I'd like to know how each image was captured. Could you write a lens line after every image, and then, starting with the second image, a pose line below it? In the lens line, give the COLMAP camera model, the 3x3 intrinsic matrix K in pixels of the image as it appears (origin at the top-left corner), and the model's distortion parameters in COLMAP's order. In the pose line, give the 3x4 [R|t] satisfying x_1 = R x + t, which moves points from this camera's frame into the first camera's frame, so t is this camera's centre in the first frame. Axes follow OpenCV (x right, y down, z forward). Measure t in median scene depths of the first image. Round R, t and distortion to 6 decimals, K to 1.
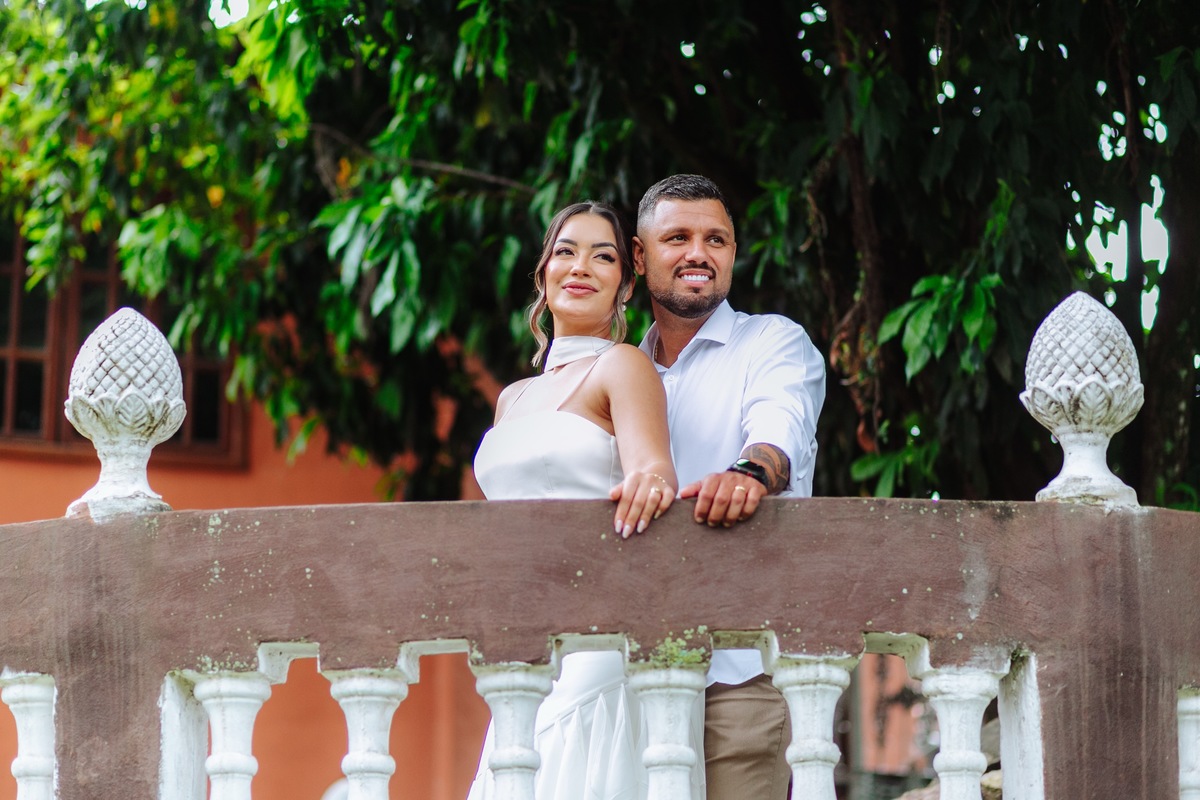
lens RADIAL K [[3013.5, 0, 579.9], [0, 3013.5, 400.3], [0, 0, 1]] dist [0.016338, 0.124774]
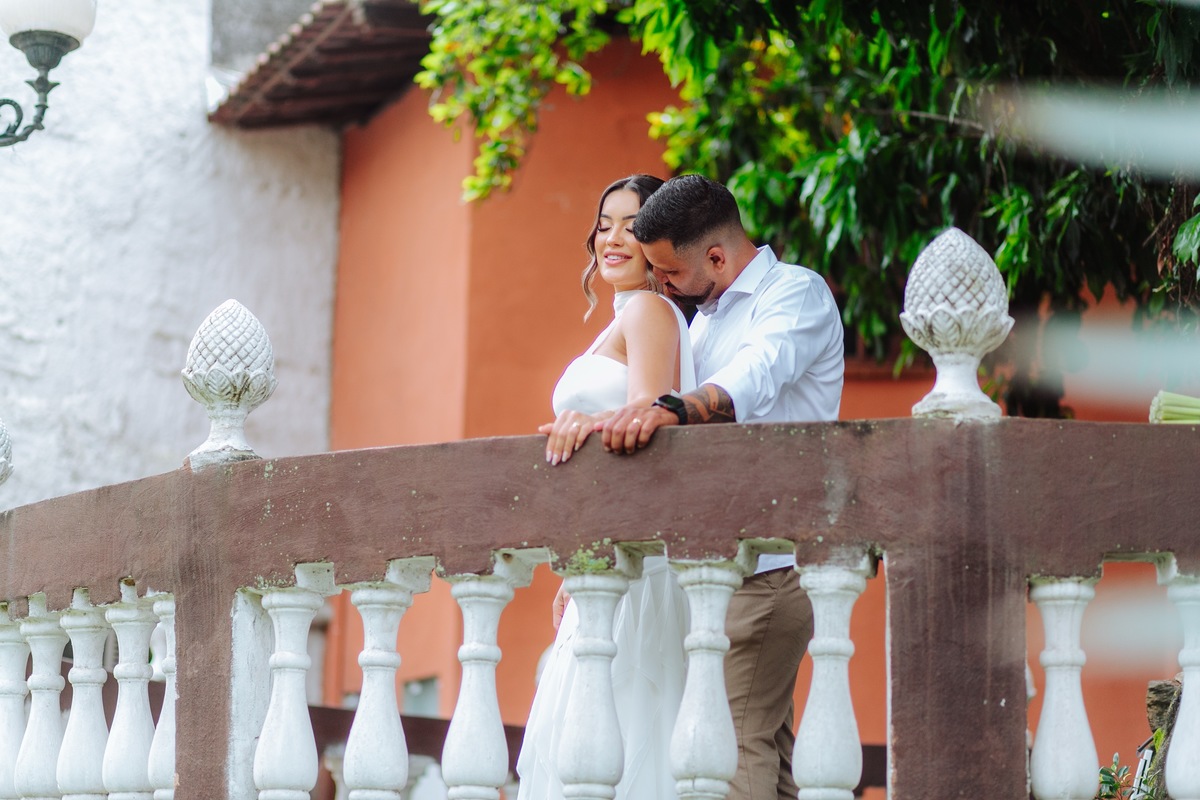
lens RADIAL K [[2778.6, 0, 600.0], [0, 2778.6, 400.0], [0, 0, 1]] dist [0.045956, -0.122545]
pose [[0.923329, -0.054538, -0.380118, 0.450412], [0.068053, 0.997435, 0.022197, -0.004149], [0.377932, -0.046363, 0.924672, -0.013651]]
